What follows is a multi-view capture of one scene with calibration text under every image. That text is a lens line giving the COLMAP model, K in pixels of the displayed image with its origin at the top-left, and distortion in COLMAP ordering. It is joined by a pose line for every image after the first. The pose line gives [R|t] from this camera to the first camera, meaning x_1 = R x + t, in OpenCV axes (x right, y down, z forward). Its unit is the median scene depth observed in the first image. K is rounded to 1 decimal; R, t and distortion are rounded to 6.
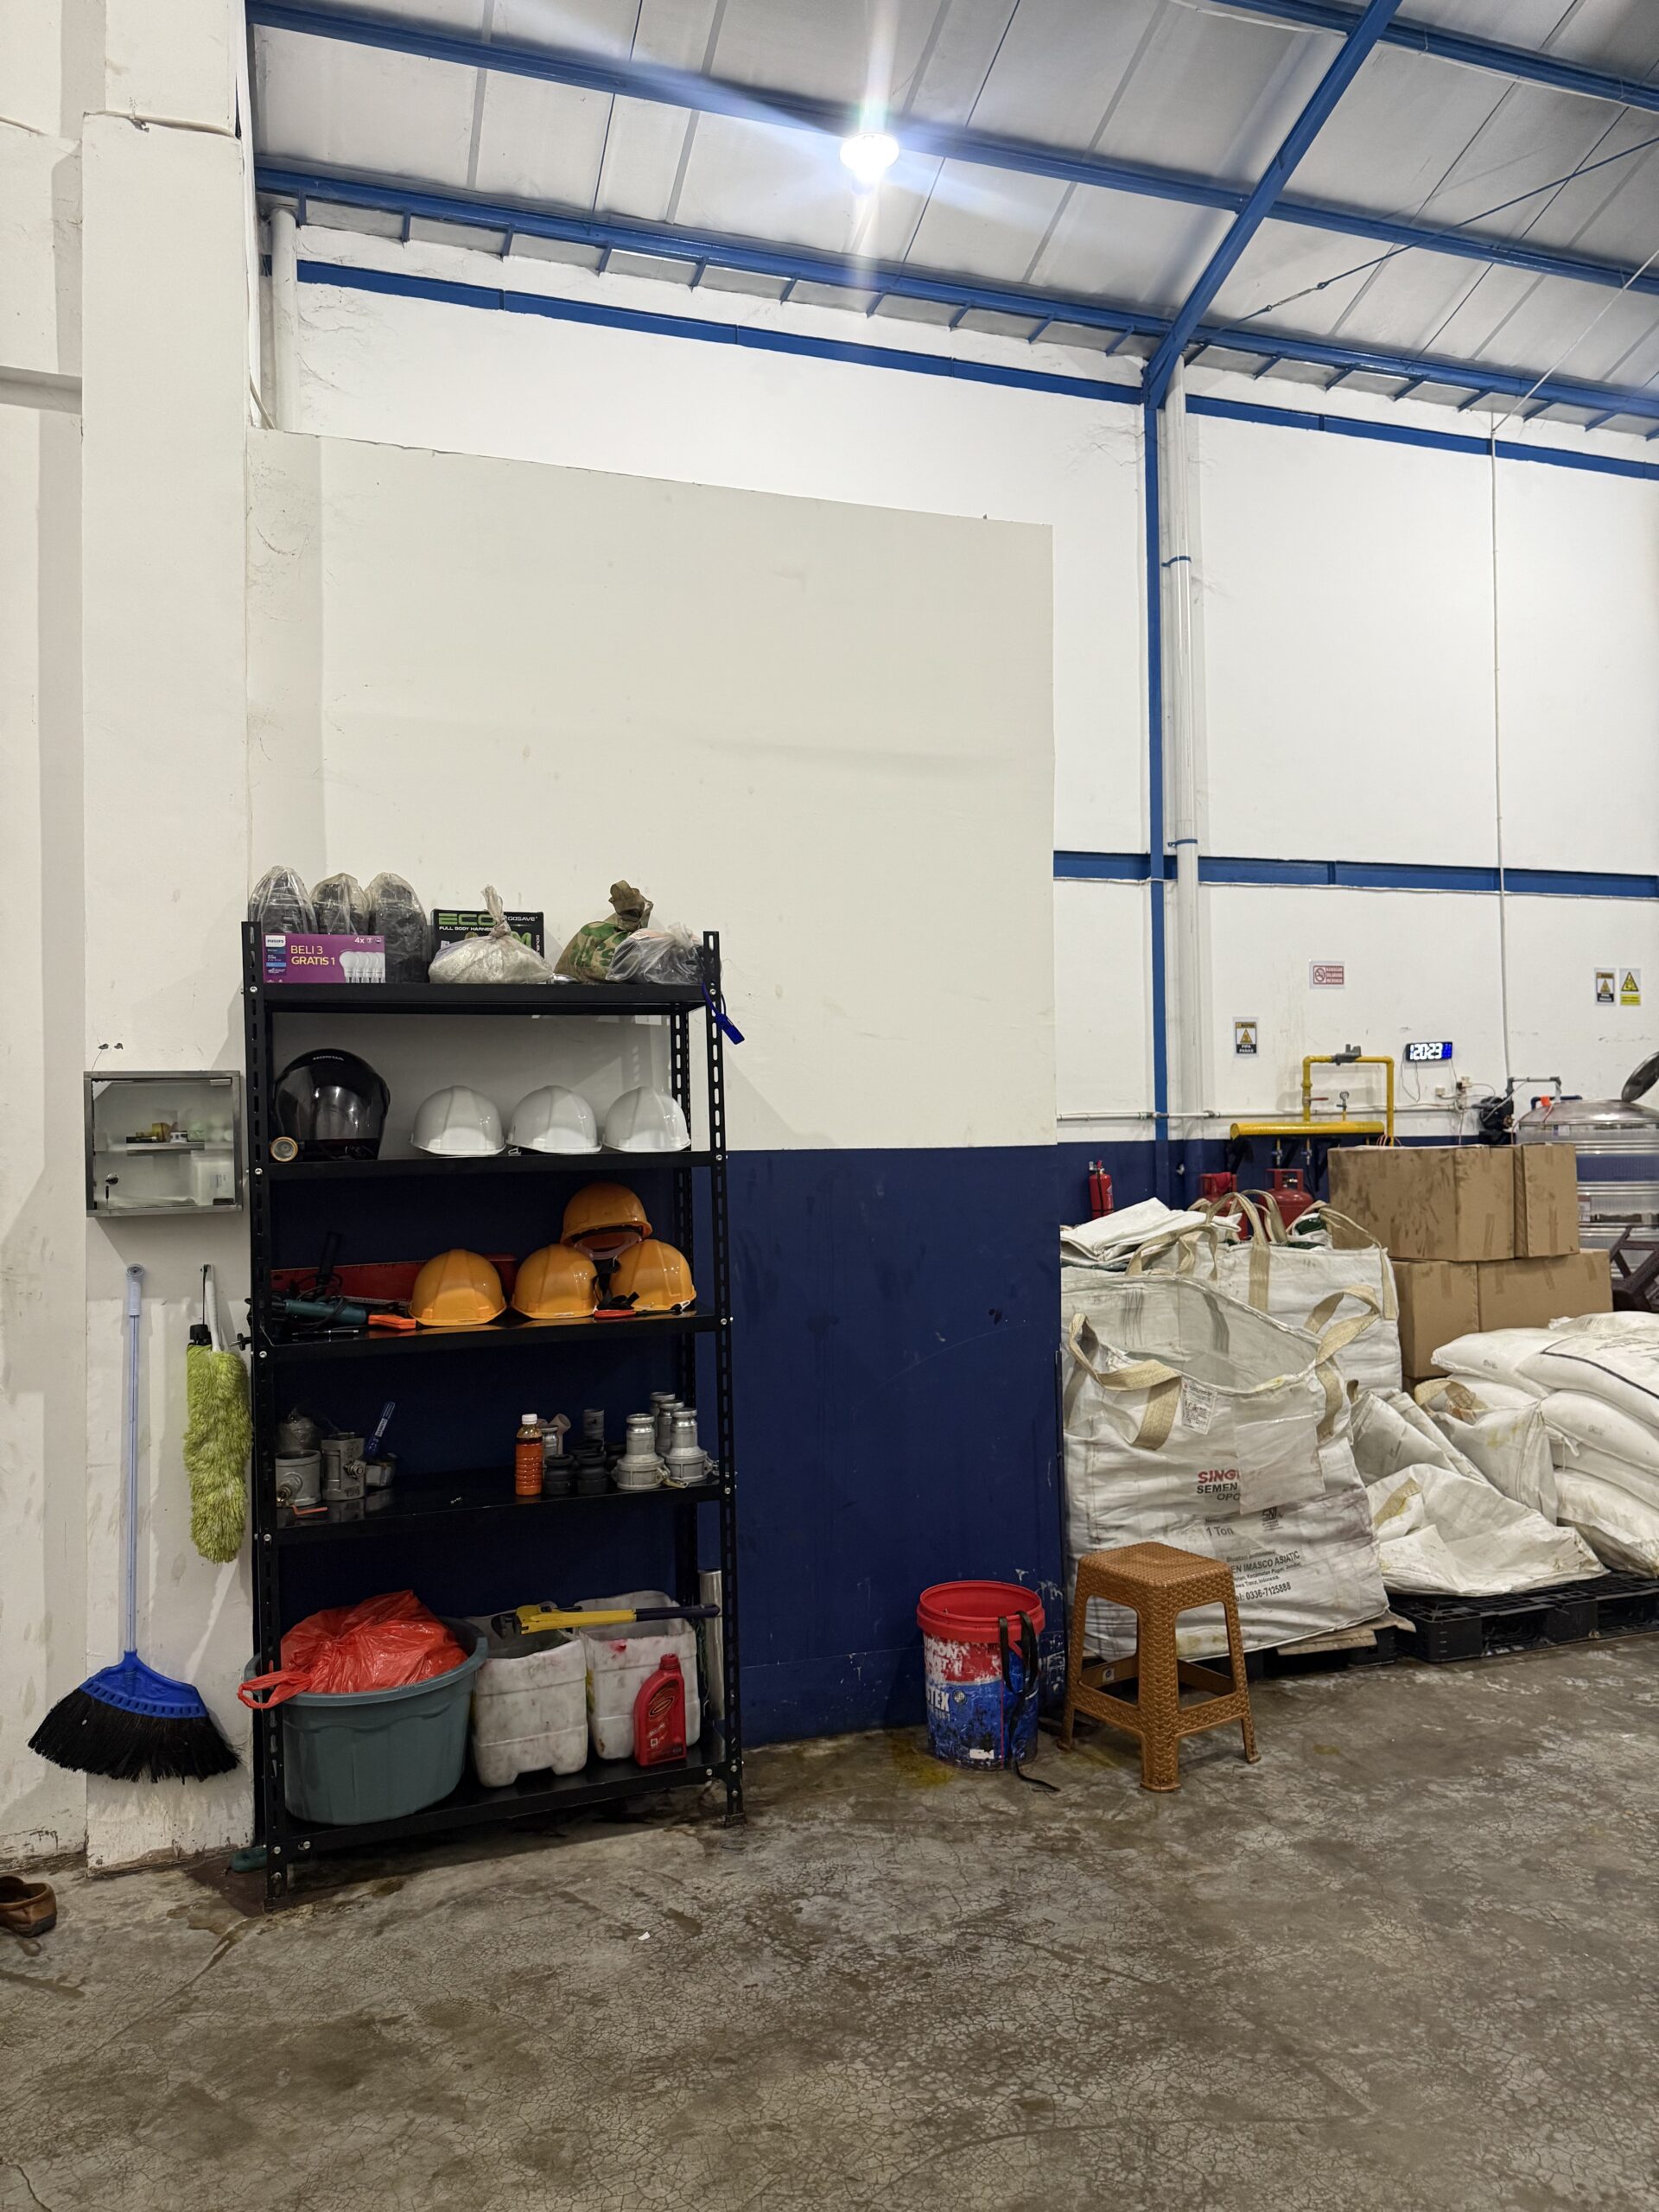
lens RADIAL K [[1554.0, 0, 819.8], [0, 1554.0, 1116.8], [0, 0, 1]] dist [0.068395, -0.088641]
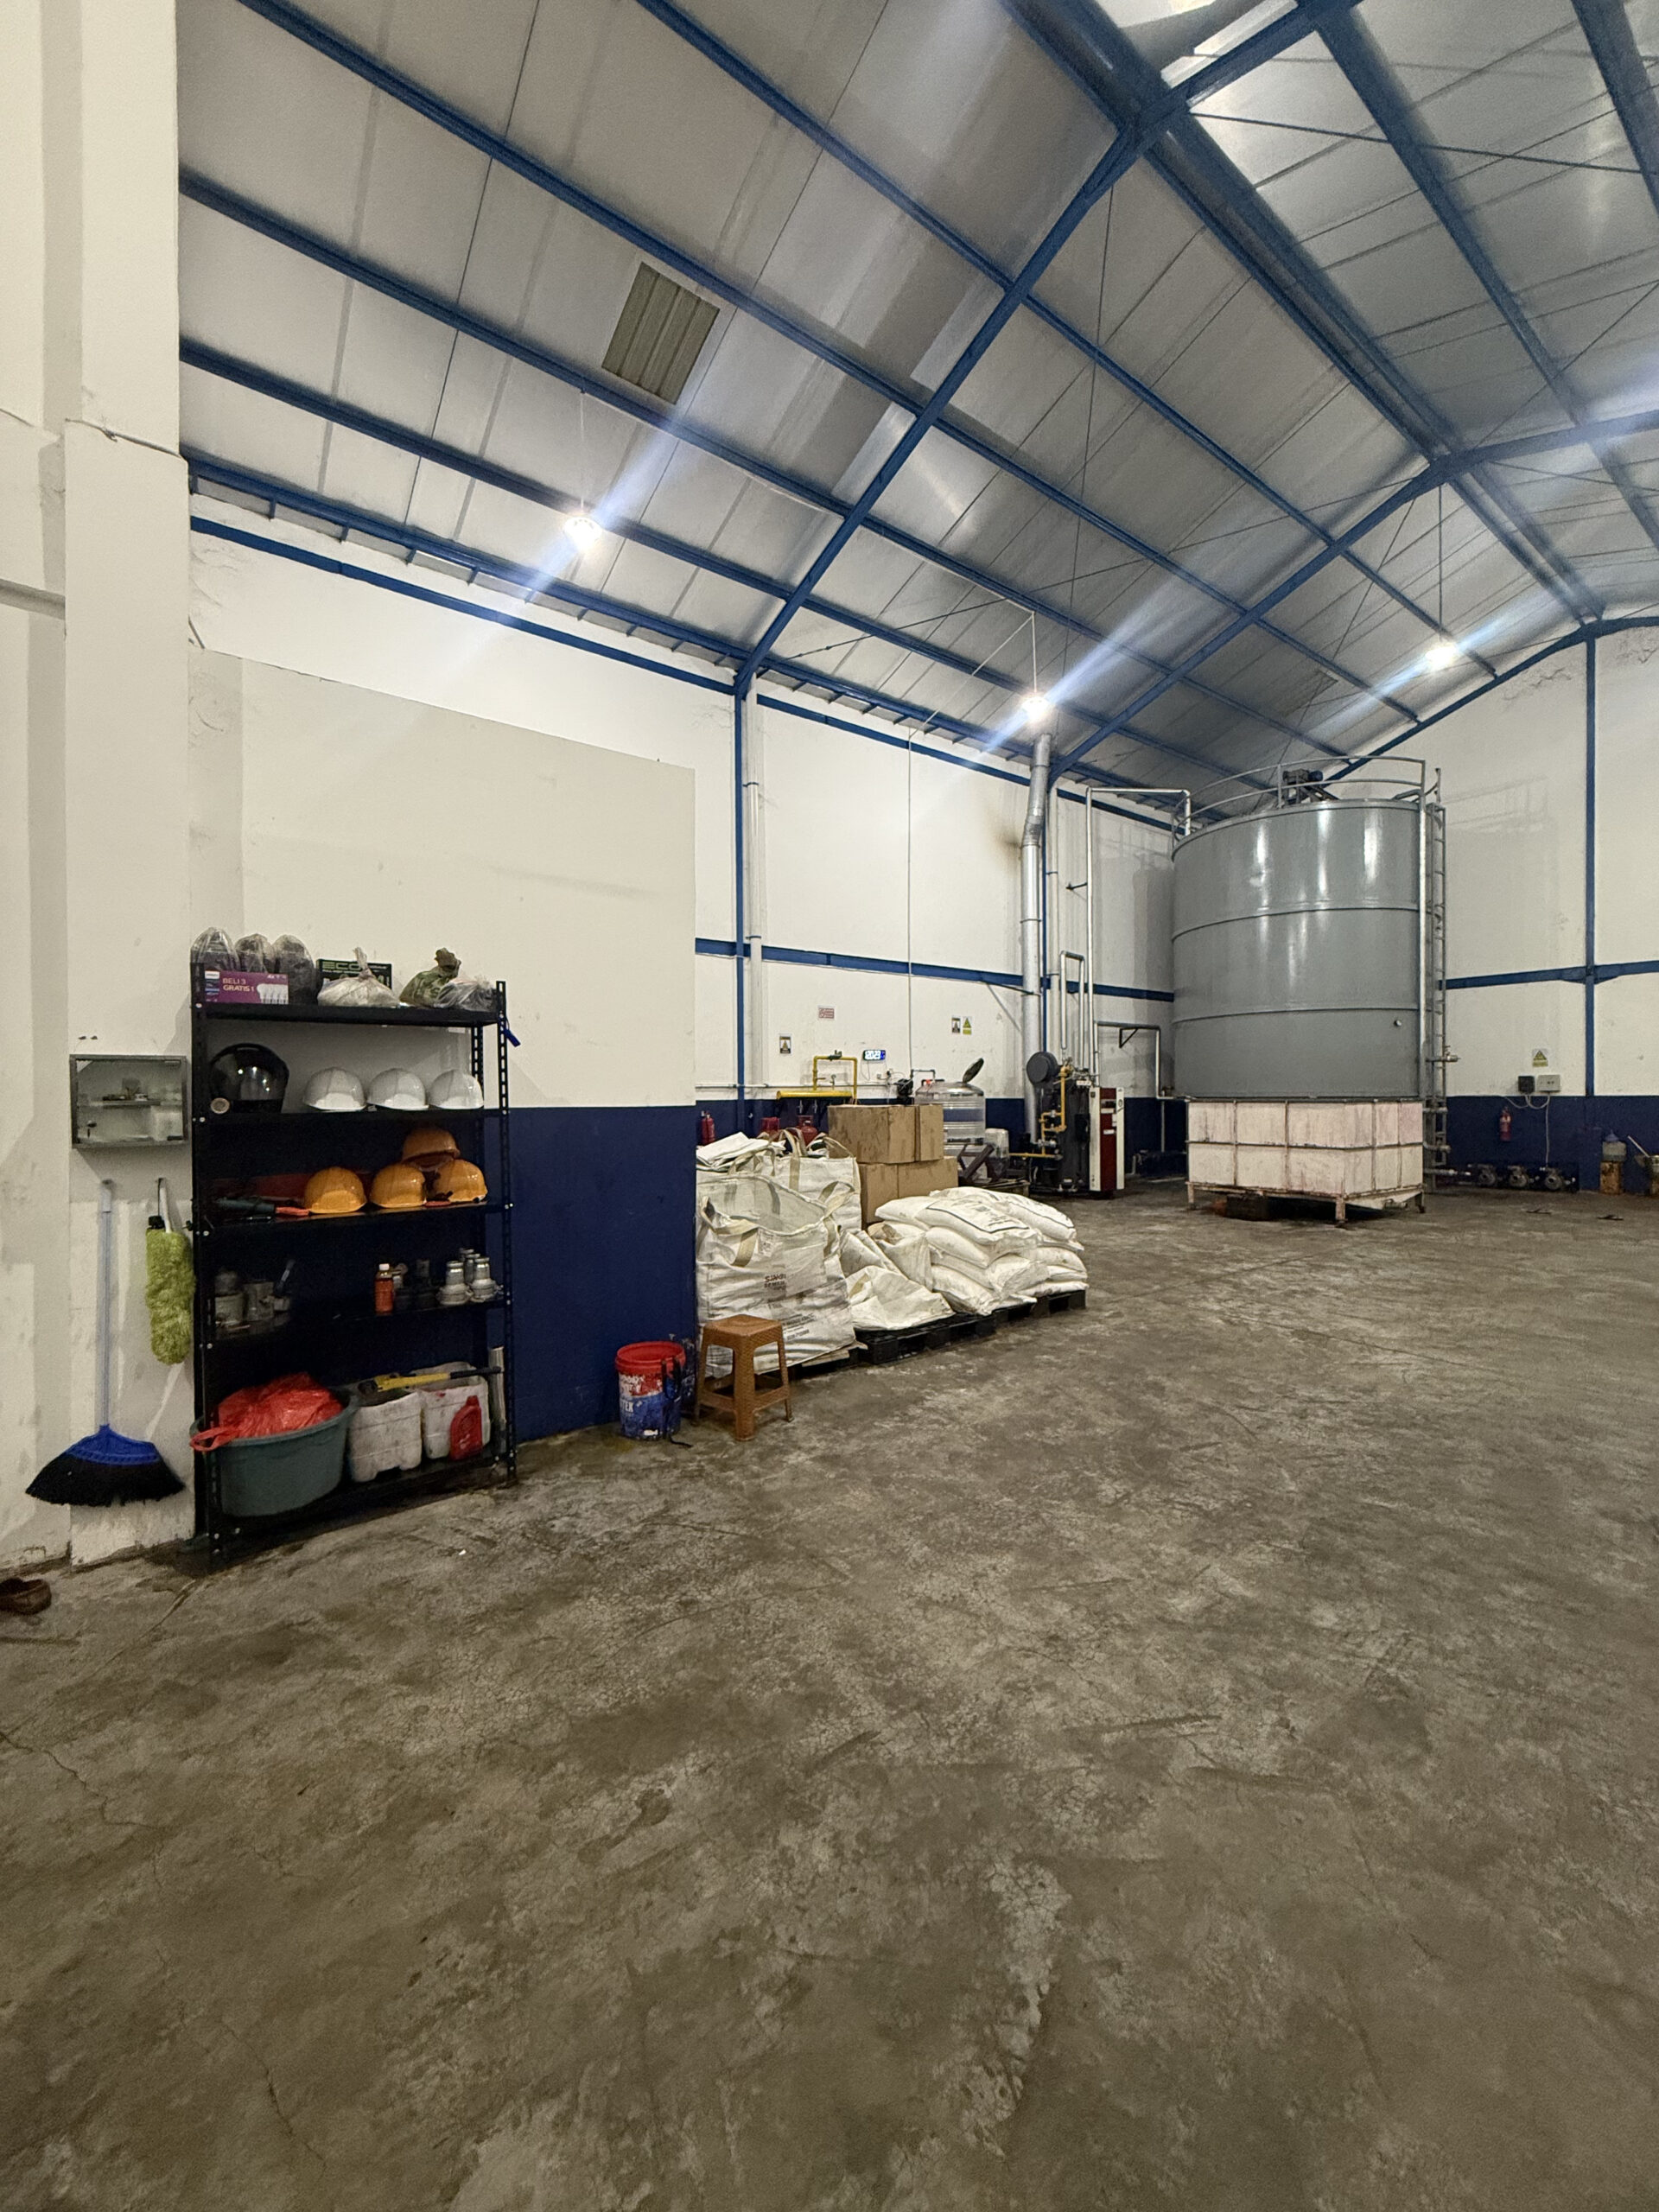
lens RADIAL K [[882.3, 0, 829.9], [0, 882.3, 1102.3], [0, 0, 1]] dist [0.001530, -0.002004]
pose [[0.947814, 0.009452, 0.318685, -0.027988], [-0.016284, 0.999691, 0.018782, -0.007447], [-0.318409, -0.022991, 0.947675, -0.041829]]
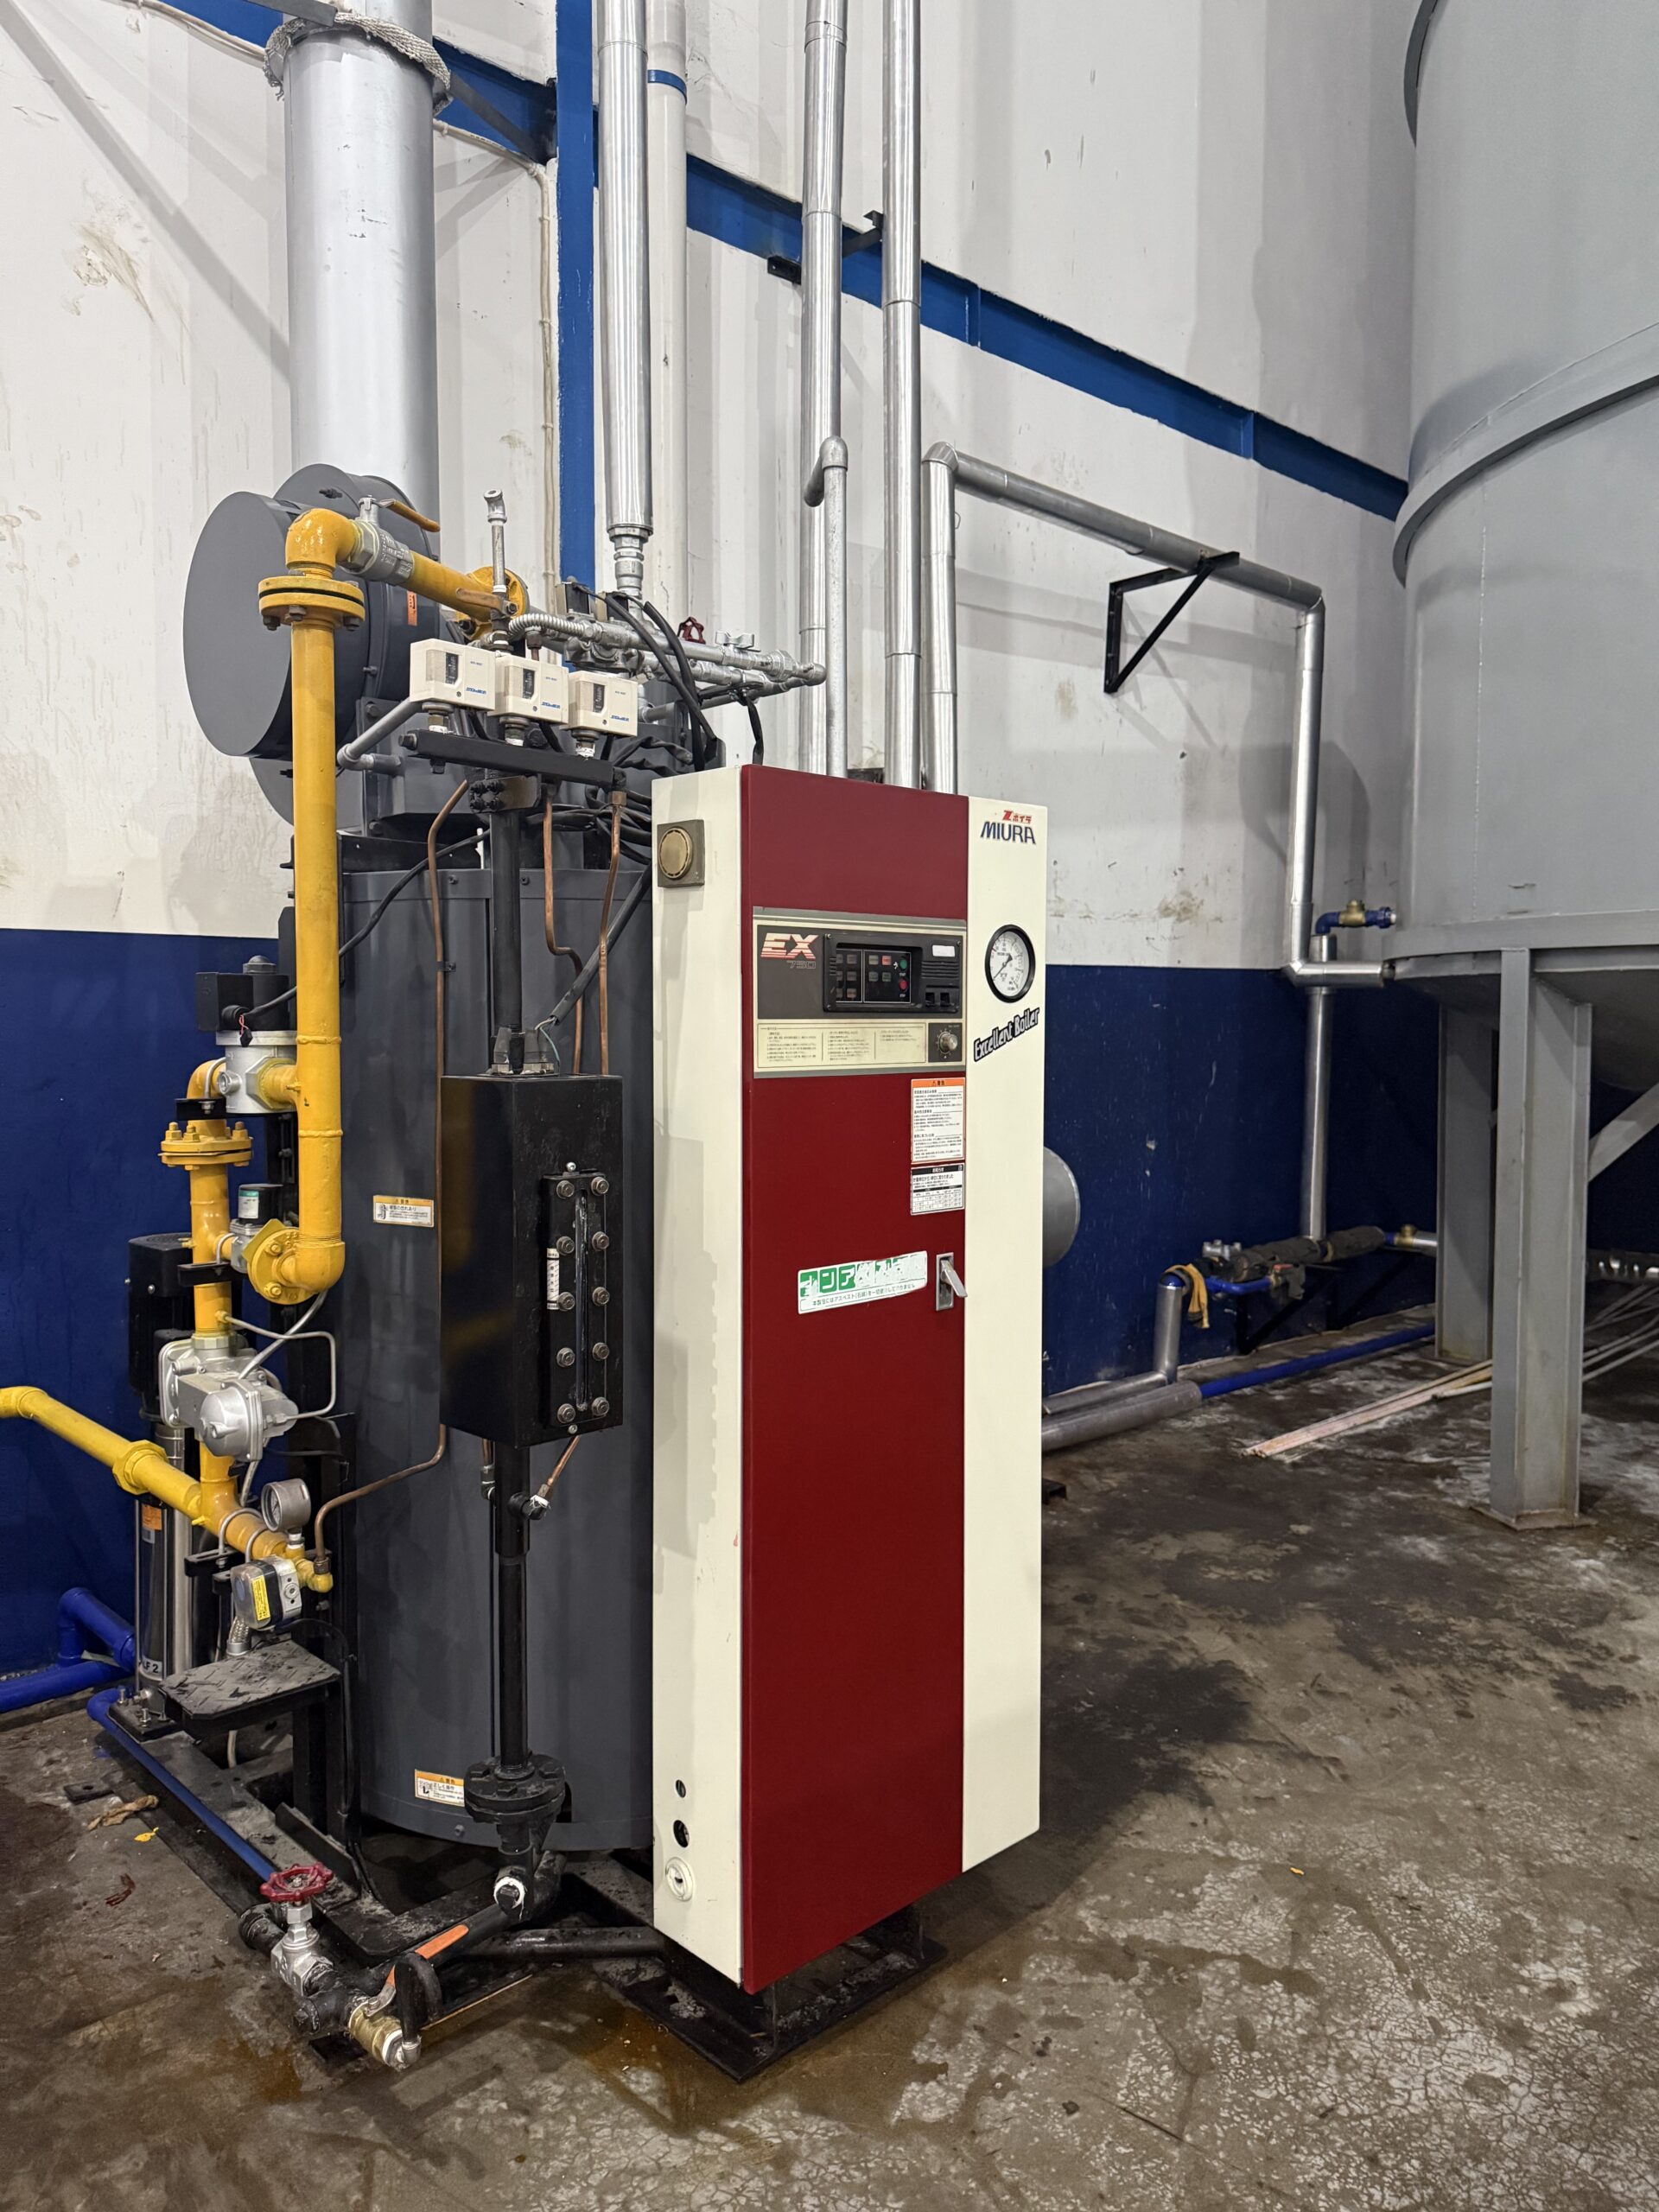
lens RADIAL K [[1554.0, 0, 823.4], [0, 1554.0, 1123.3], [0, 0, 1]] dist [0.068395, -0.088641]
pose [[0.910422, -0.013579, 0.413459, 1.620285], [-0.024549, 0.995926, 0.086765, 0.045159], [-0.412952, -0.089142, 0.906380, 2.079181]]
